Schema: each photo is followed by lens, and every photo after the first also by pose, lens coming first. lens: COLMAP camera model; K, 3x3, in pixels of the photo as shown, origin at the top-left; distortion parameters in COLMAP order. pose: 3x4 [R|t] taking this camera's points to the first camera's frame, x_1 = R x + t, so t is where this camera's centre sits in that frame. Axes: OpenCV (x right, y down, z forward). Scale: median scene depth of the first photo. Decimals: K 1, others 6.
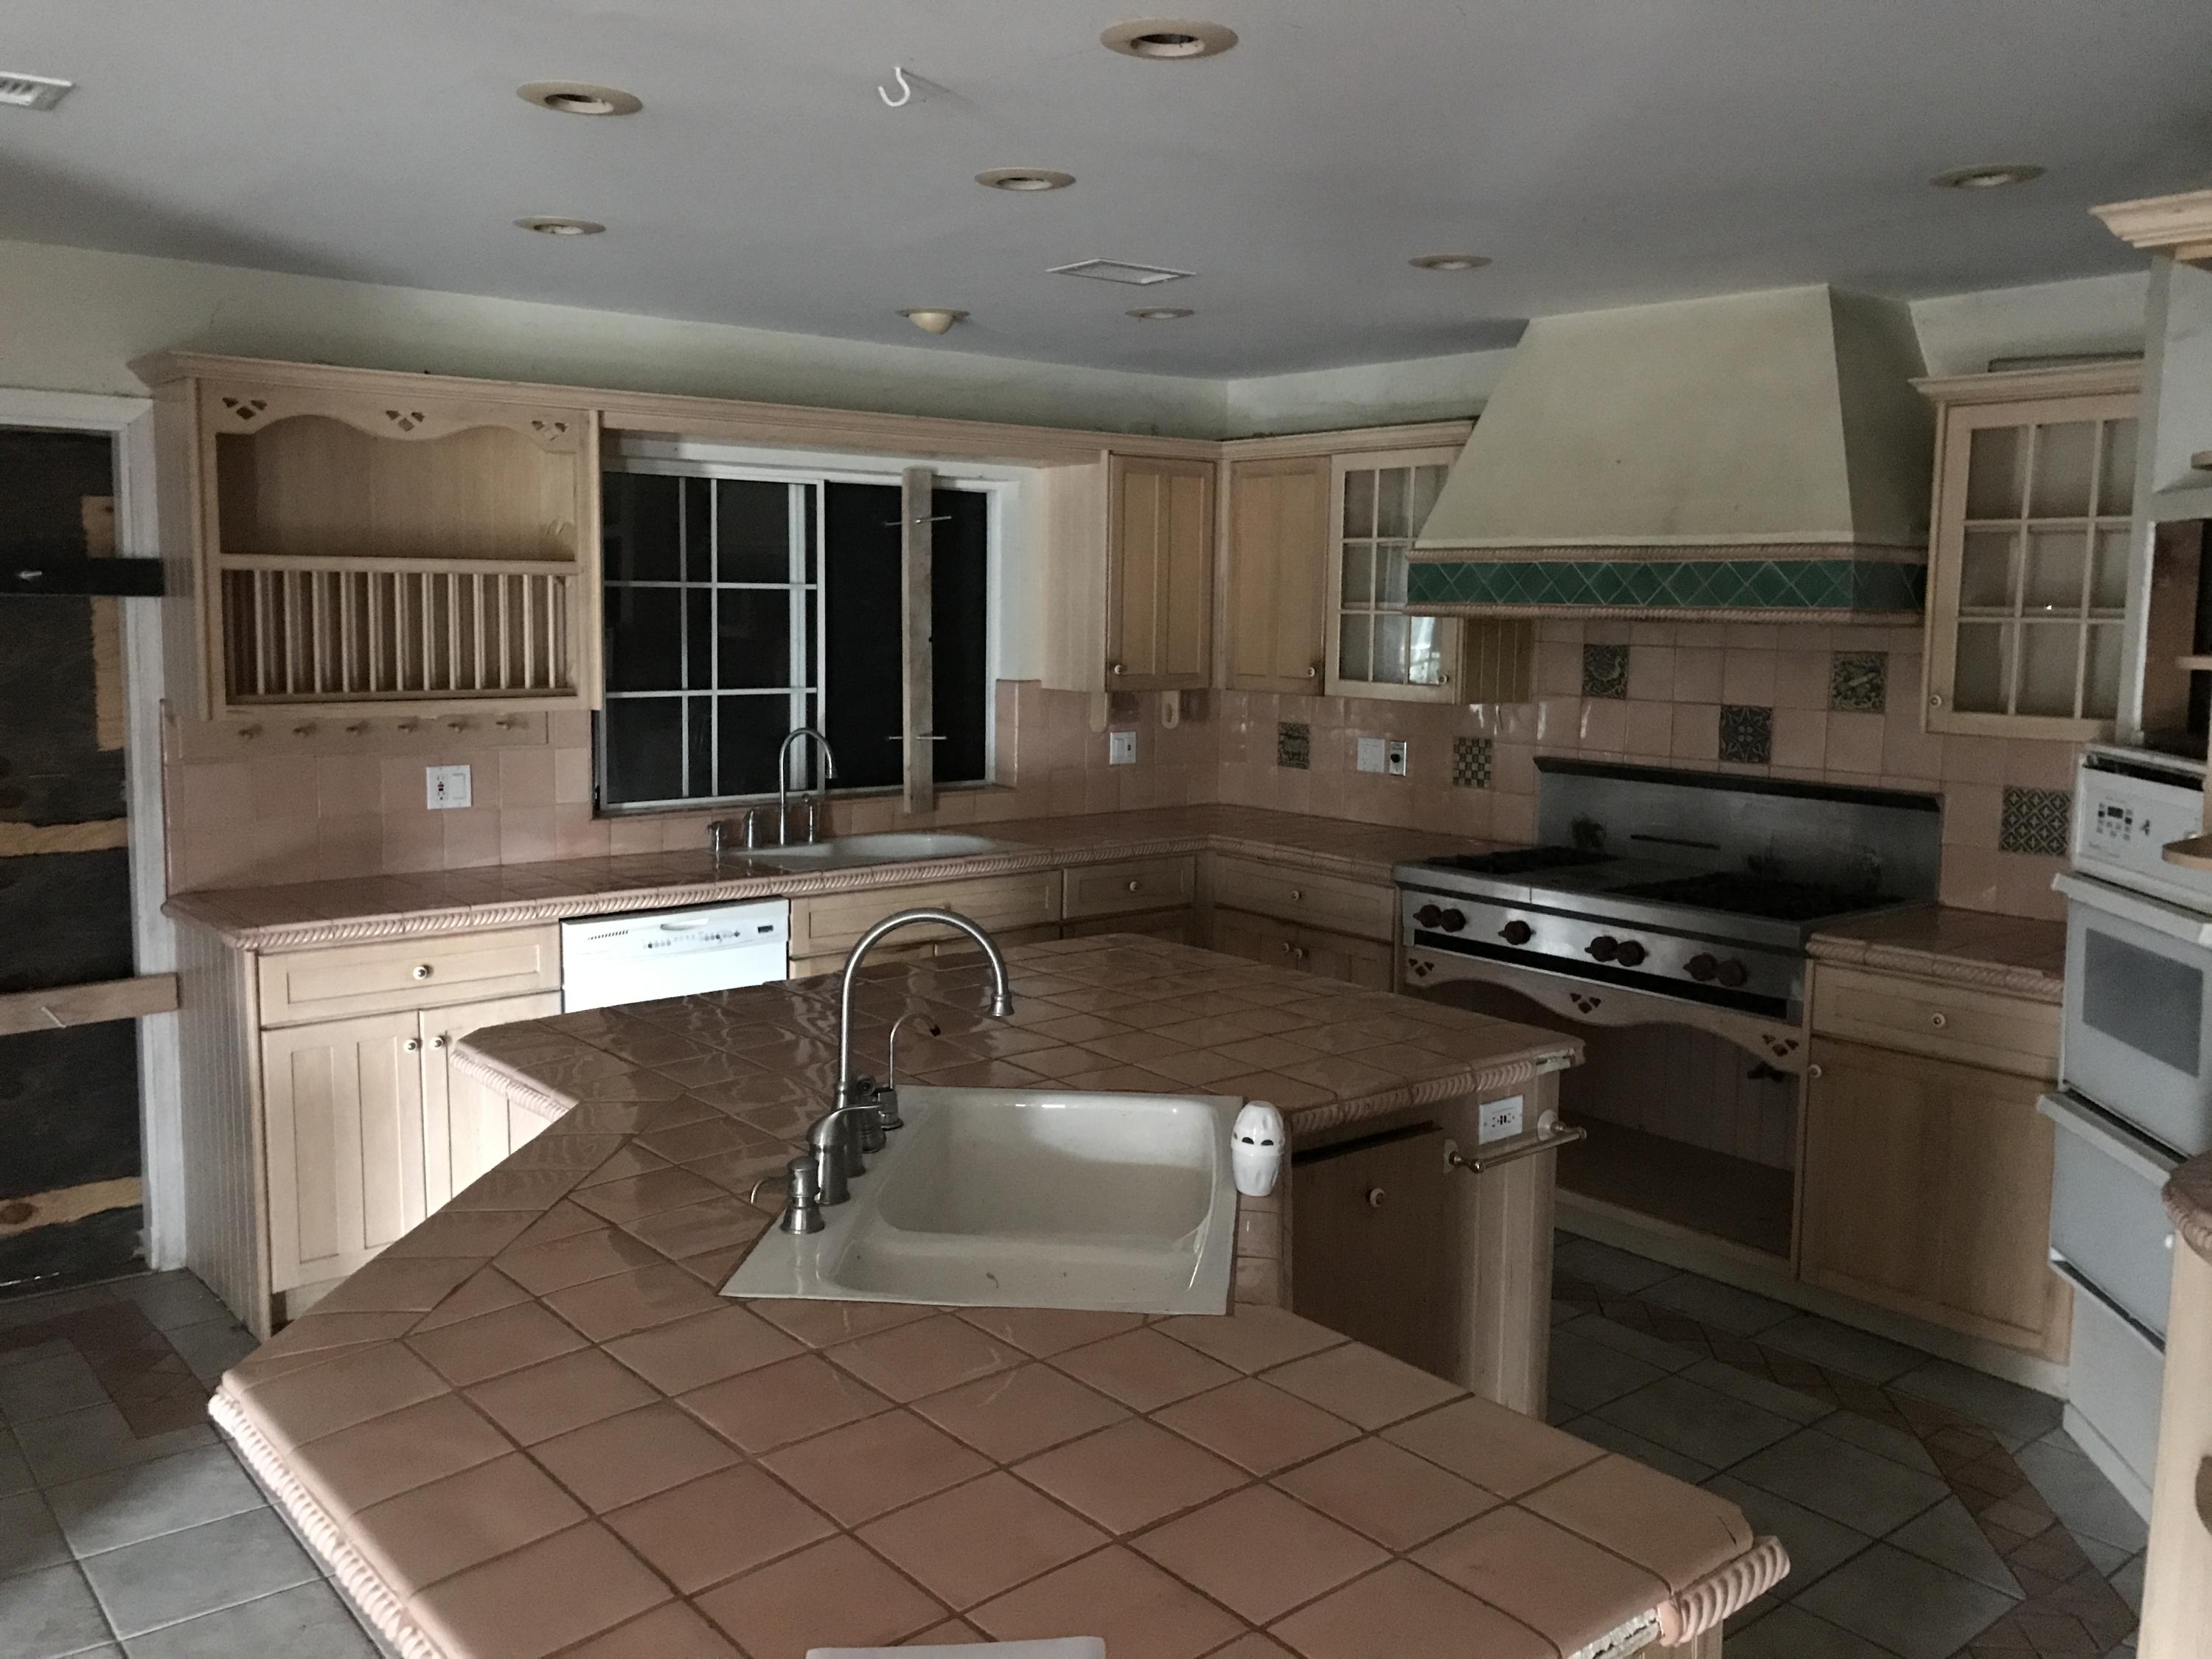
lens RADIAL K [[1820.8, 0, 1115.2], [0, 1820.8, 823.7], [0, 0, 1]] dist [0.014008, 0.006008]
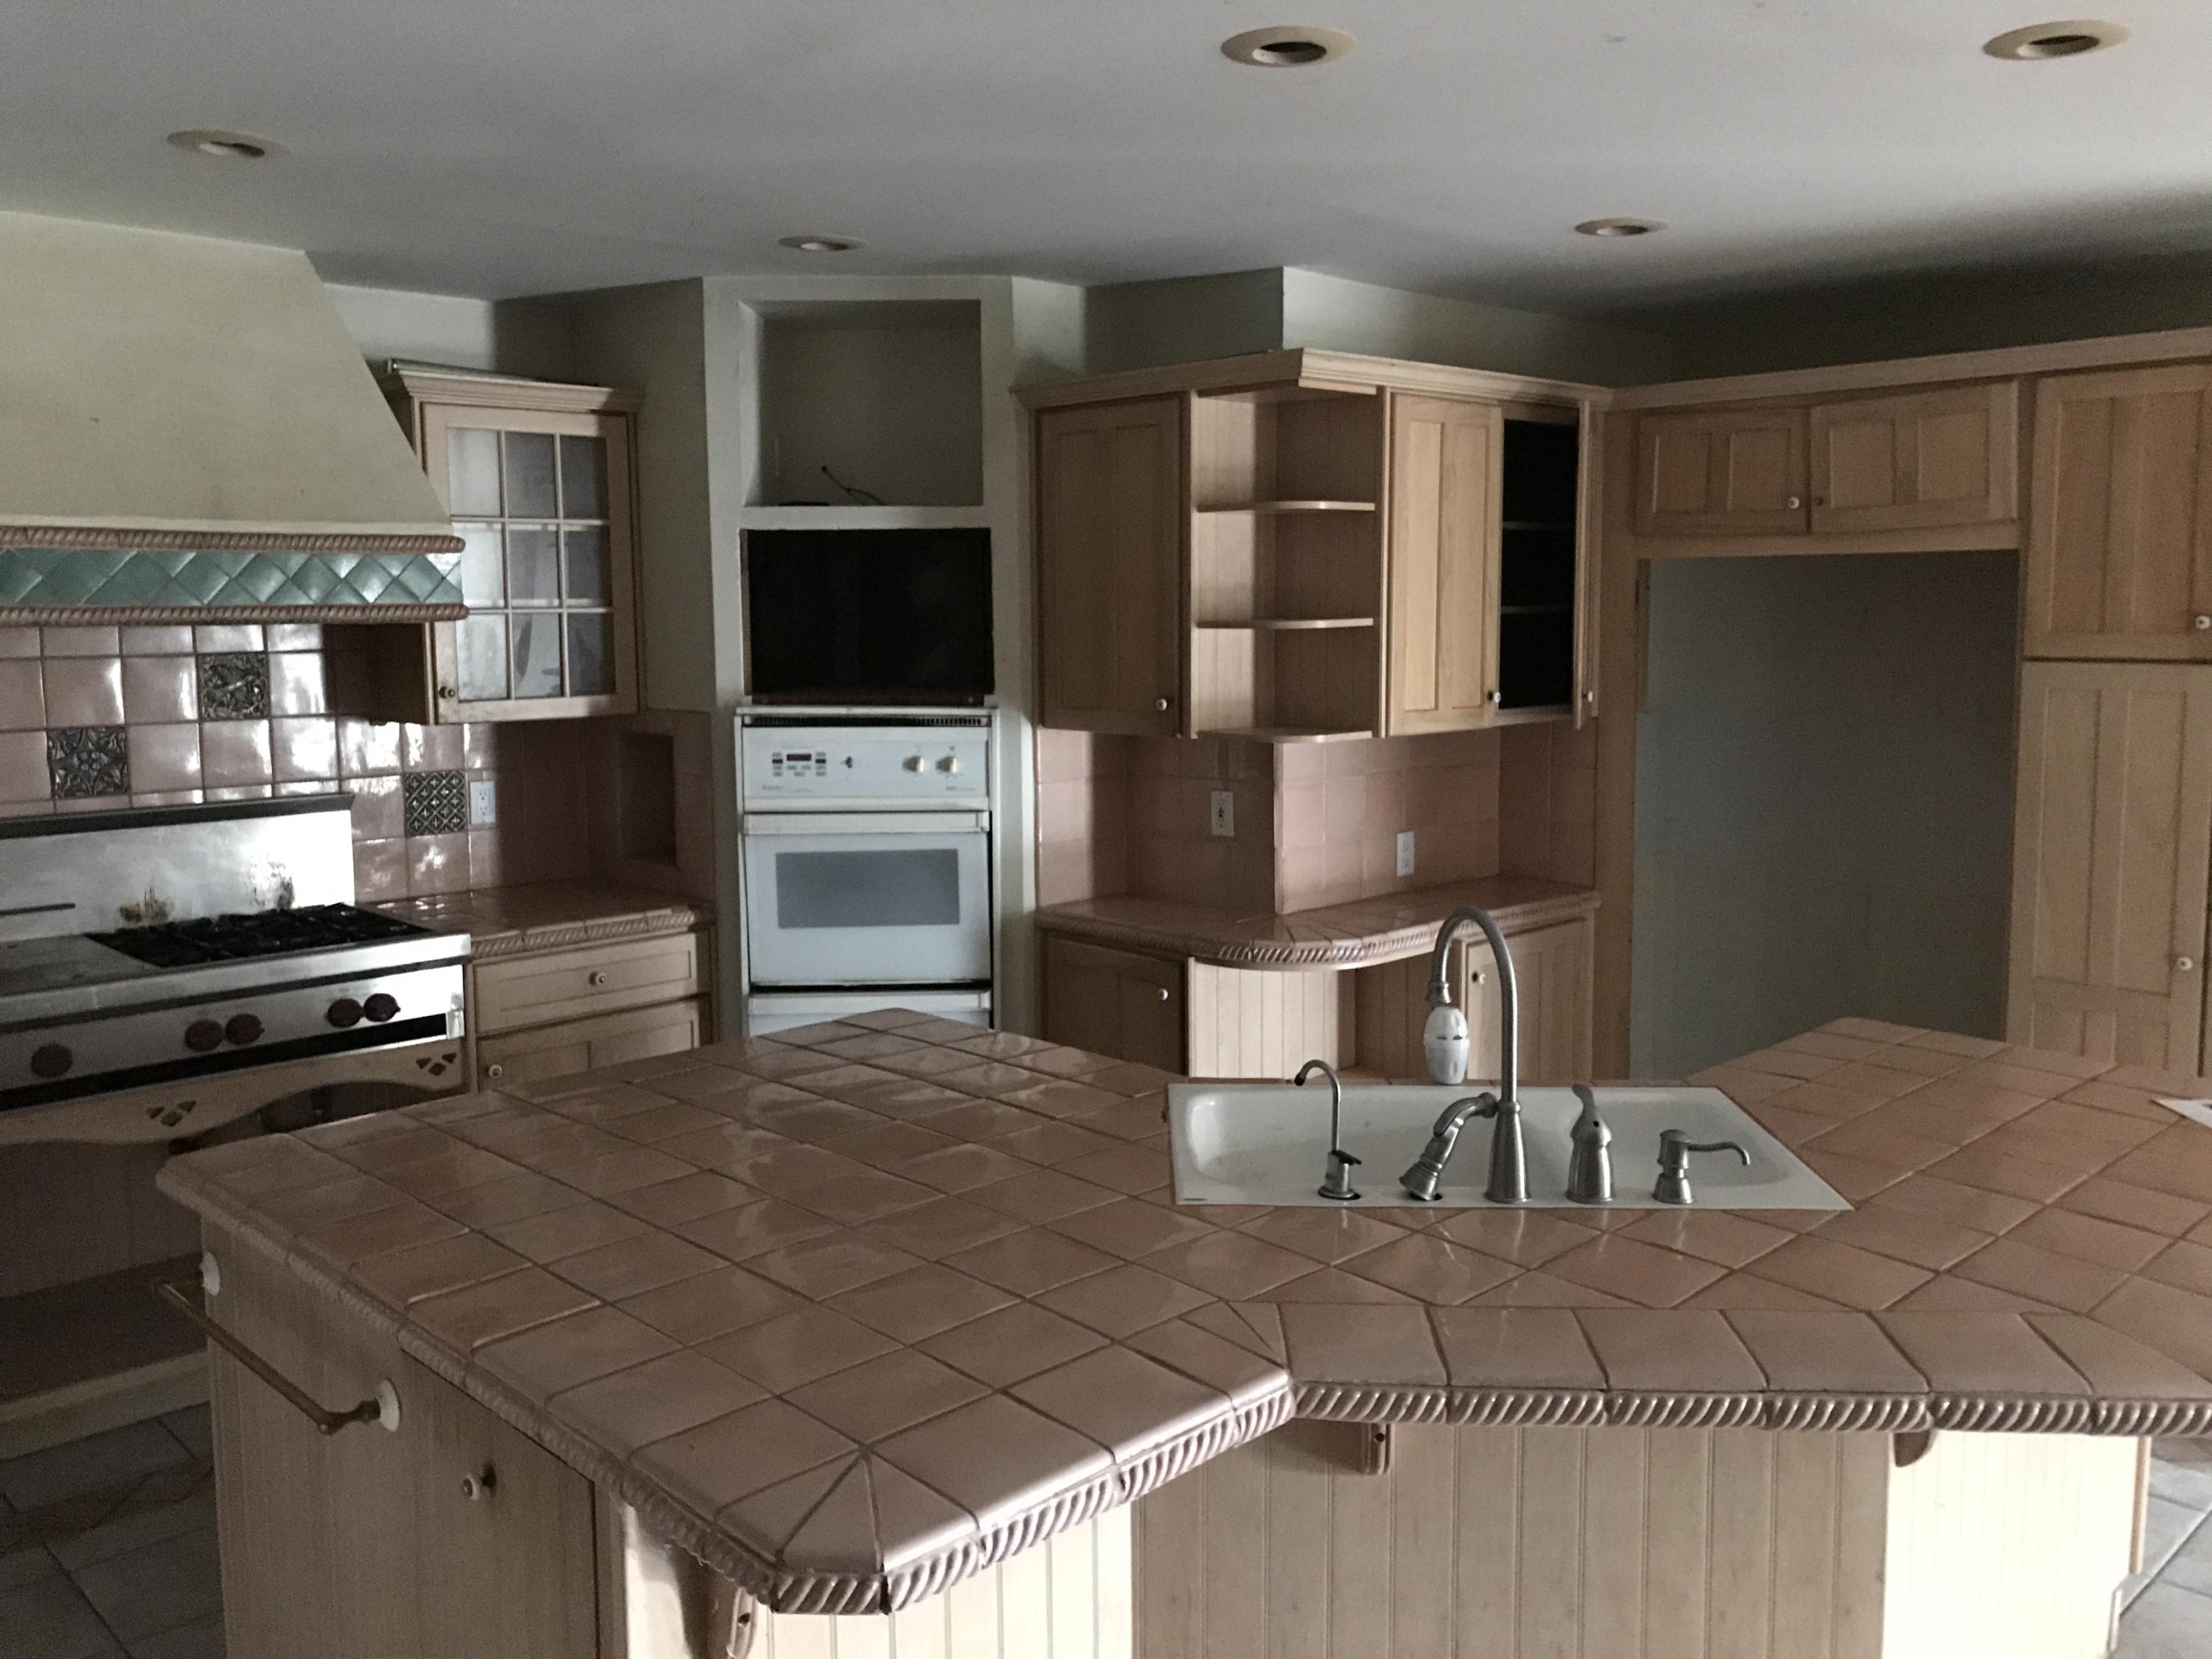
lens RADIAL K [[1820.8, 0, 1115.3], [0, 1820.8, 821.9], [0, 0, 1]] dist [0.014008, 0.006008]
pose [[-0.083060, -0.135250, 0.987324, -0.578022], [0.130448, 0.980747, 0.145323, -0.092860], [-0.987970, 0.140865, -0.063818, 0.682206]]
